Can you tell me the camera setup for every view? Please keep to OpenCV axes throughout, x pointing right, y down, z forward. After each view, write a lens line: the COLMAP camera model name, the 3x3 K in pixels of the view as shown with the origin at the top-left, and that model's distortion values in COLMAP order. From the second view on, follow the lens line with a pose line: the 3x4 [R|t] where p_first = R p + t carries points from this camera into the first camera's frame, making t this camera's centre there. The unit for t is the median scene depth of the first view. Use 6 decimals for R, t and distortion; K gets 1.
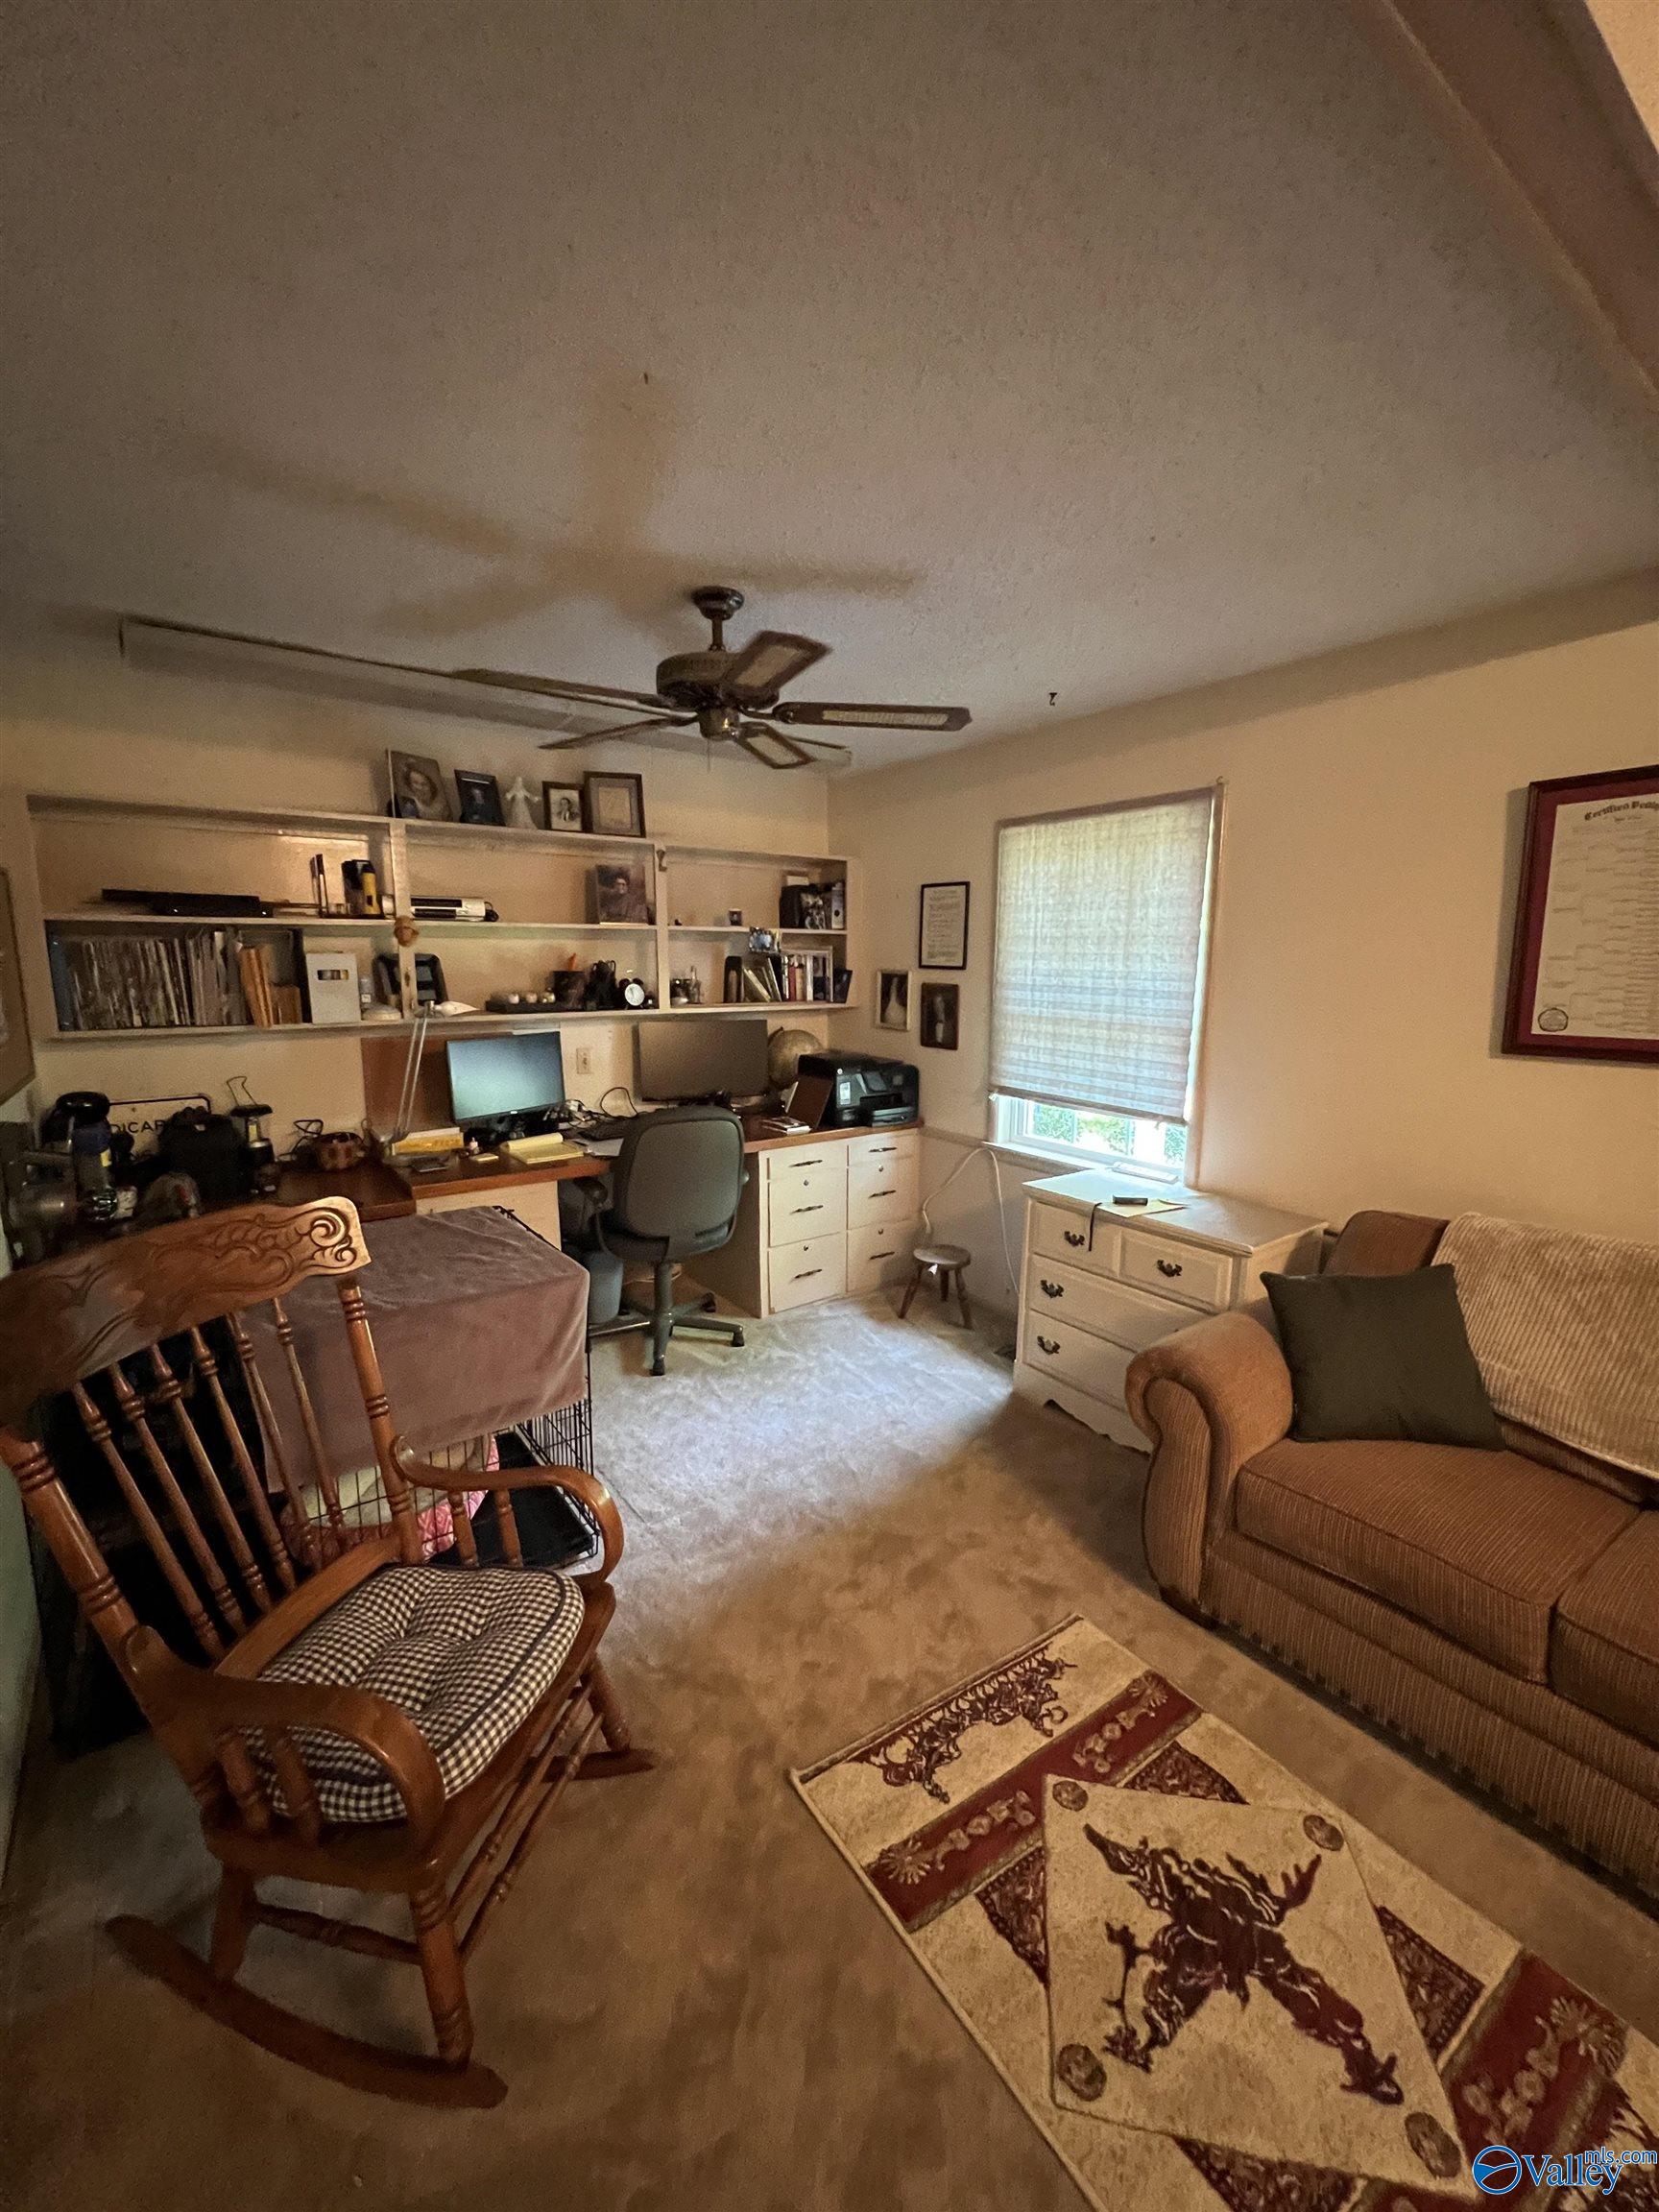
lens RADIAL K [[886.8, 0, 795.6], [0, 886.8, 1097.5], [0, 0, 1]] dist [0.000965, 0.000413]
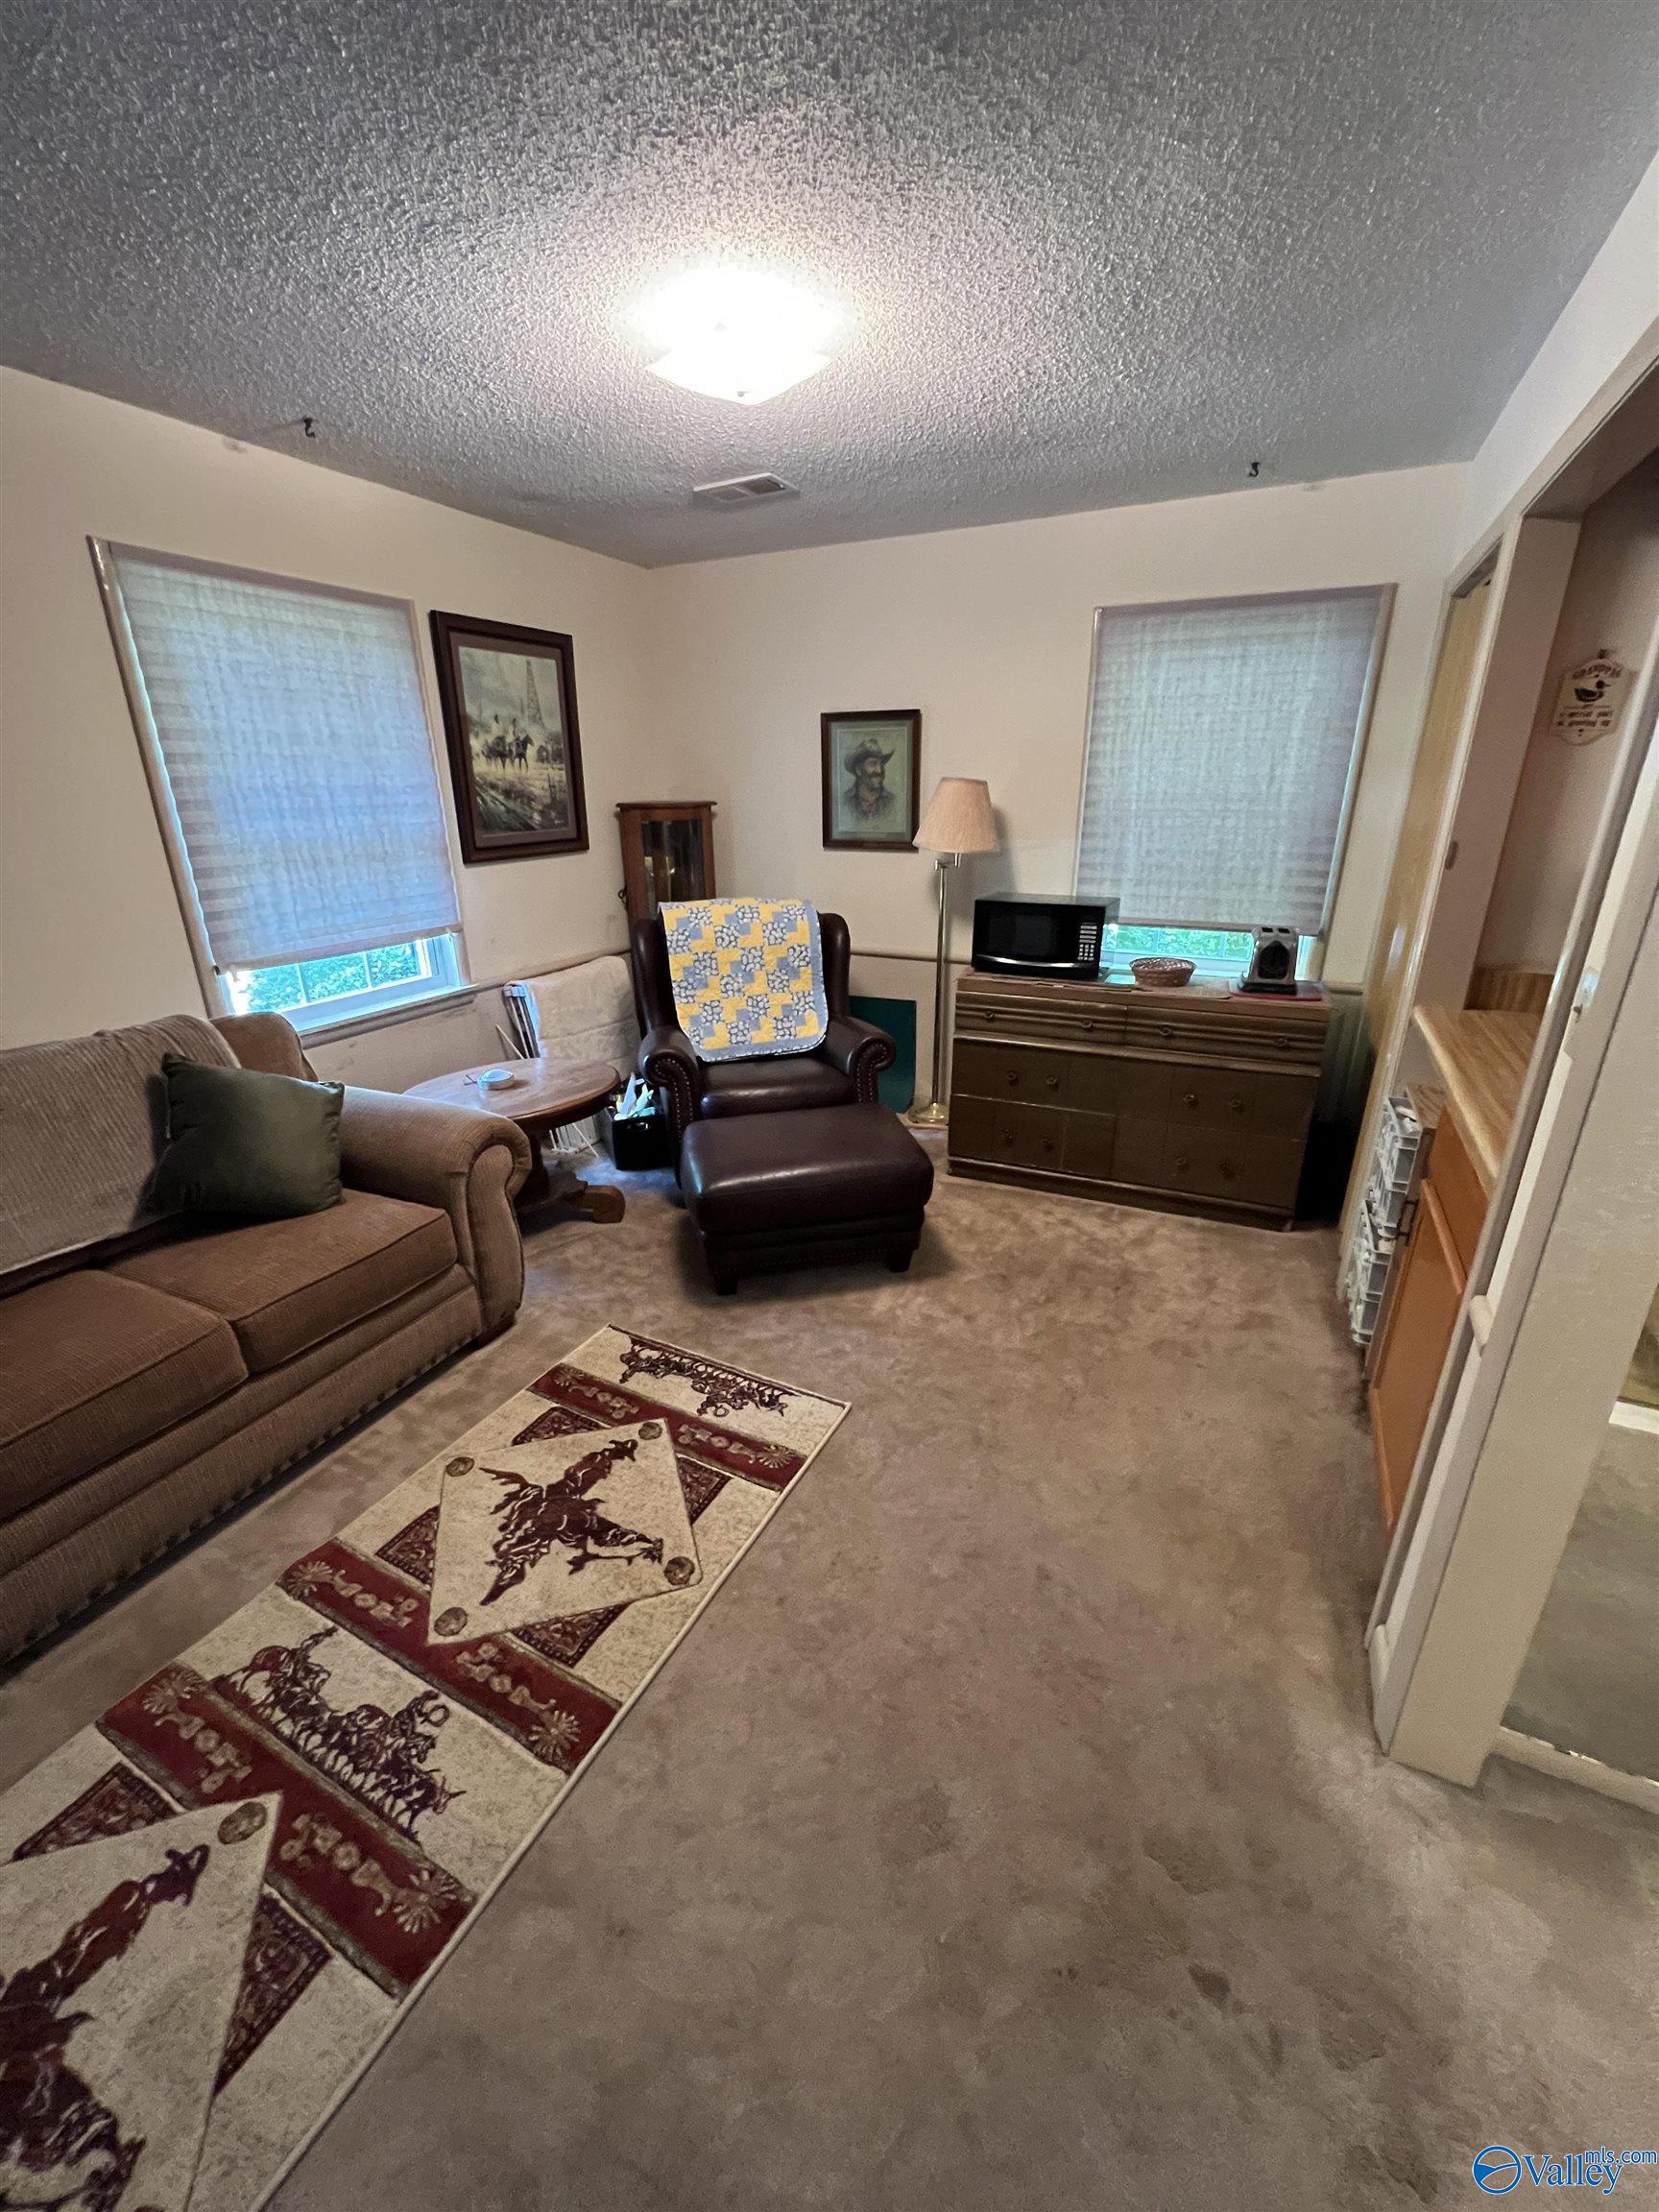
lens RADIAL K [[886.8, 0, 795.6], [0, 886.8, 1097.5], [0, 0, 1]] dist [0.000965, 0.000413]
pose [[-0.452088, -0.304520, 0.838382, -0.314429], [0.148758, 0.901014, 0.407486, -0.080260], [-0.879481, 0.308936, -0.362038, 0.454586]]
